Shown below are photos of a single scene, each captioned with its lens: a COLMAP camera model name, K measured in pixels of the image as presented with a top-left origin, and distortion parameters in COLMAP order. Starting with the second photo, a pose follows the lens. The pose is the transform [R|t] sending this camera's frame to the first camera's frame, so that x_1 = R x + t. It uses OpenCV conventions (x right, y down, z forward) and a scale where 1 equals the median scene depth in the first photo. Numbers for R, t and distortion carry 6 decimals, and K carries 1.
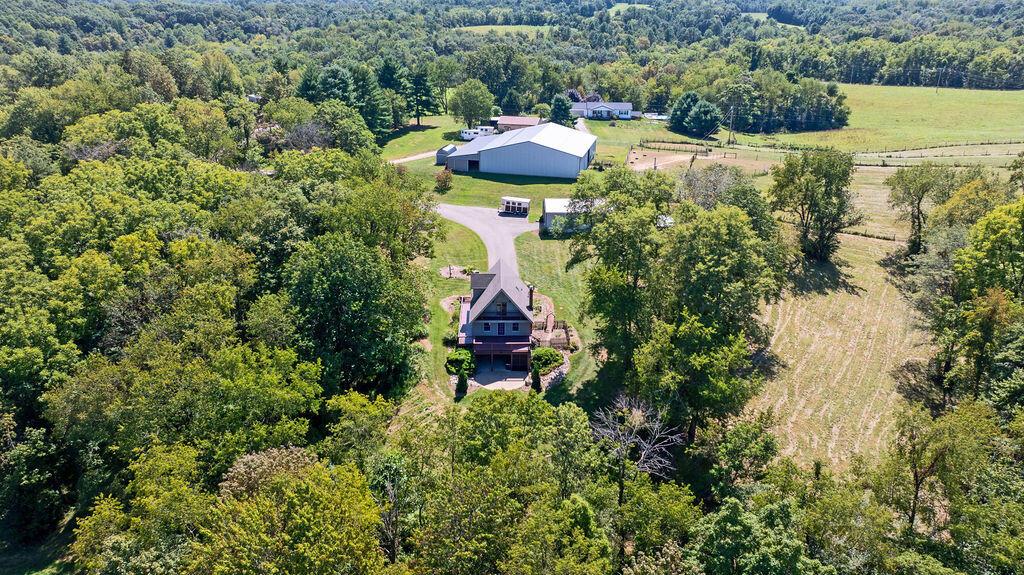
lens RADIAL K [[721.2, 0, 512.0], [0, 721.2, 287.5], [0, 0, 1]] dist [-0.037738, -0.002314]
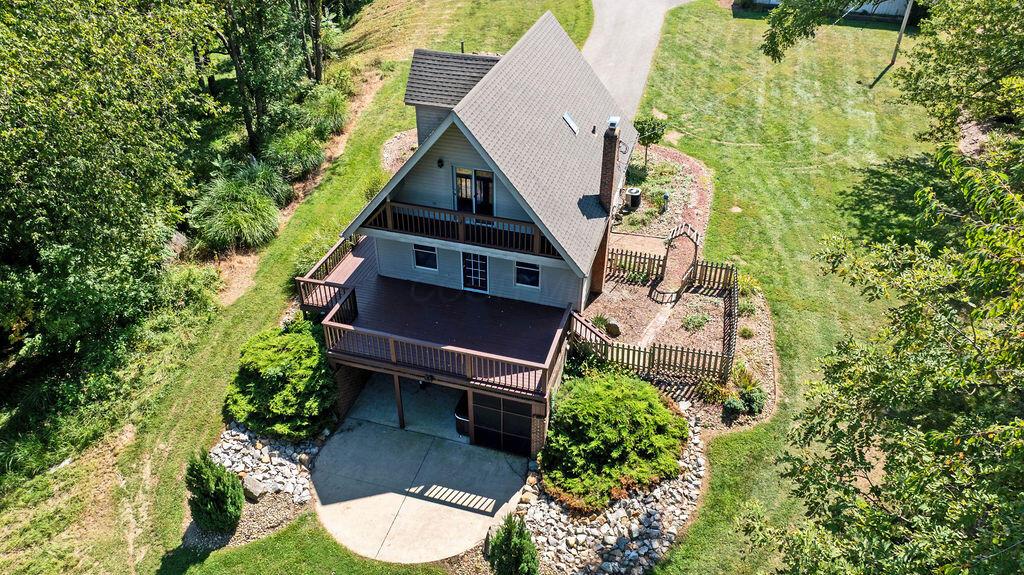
lens RADIAL K [[721.2, 0, 512.0], [0, 721.2, 287.5], [0, 0, 1]] dist [-0.037738, -0.002314]
pose [[0.952533, 0.175802, -0.248544, 0.065159], [-0.115757, 0.964244, 0.238400, -0.000859], [0.281568, -0.198313, 0.938825, 0.753835]]
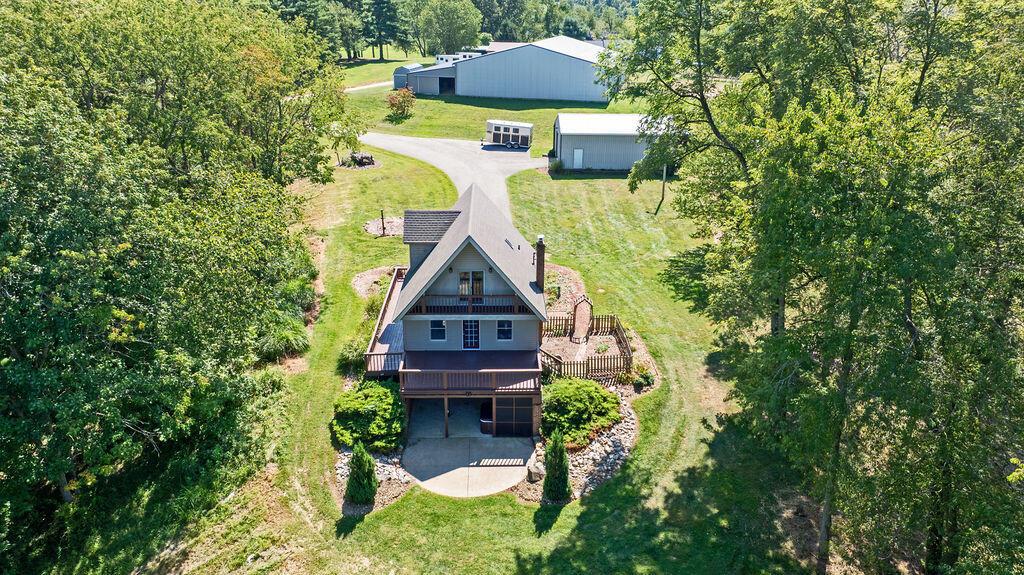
lens RADIAL K [[721.2, 0, 512.0], [0, 721.2, 287.5], [0, 0, 1]] dist [-0.037738, -0.002314]
pose [[0.999998, -0.000678, 0.002061, 0.008552], [0.000685, 0.999994, -0.003295, 0.030701], [-0.002058, 0.003296, 0.999992, 0.571682]]
